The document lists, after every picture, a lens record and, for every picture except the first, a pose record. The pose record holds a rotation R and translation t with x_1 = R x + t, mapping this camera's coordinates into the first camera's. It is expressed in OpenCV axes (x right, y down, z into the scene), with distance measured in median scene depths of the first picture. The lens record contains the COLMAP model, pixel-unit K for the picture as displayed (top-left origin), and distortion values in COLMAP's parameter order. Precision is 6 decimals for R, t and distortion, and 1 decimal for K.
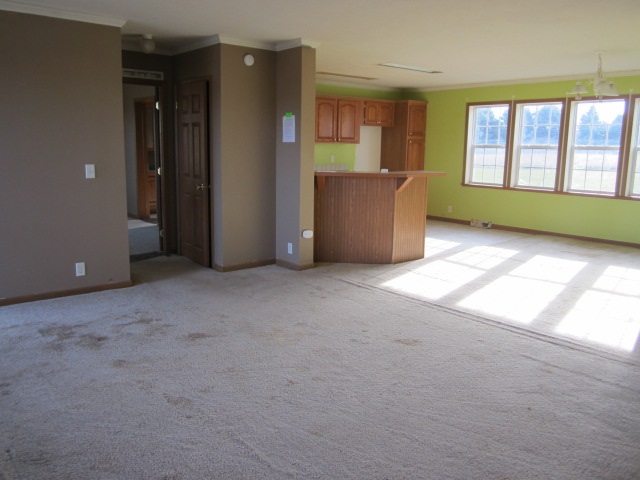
lens RADIAL K [[525.3, 0, 320.0], [0, 525.3, 240.0], [0, 0, 1]] dist [-0.042885, 0.003666]
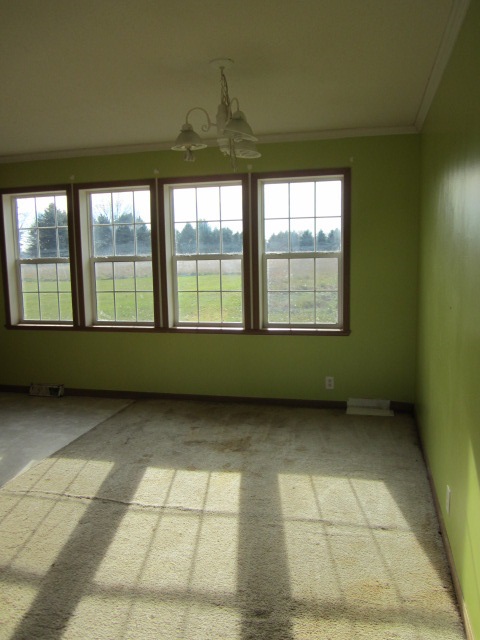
lens RADIAL K [[525.3, 0, 240.0], [0, 525.3, 320.0], [0, 0, 1]] dist [-0.042885, 0.003666]
pose [[0.818776, -0.106796, 0.564092, 0.172793], [0.133214, 0.991071, -0.005726, -0.082711], [-0.558444, 0.079833, 0.825692, 0.405655]]
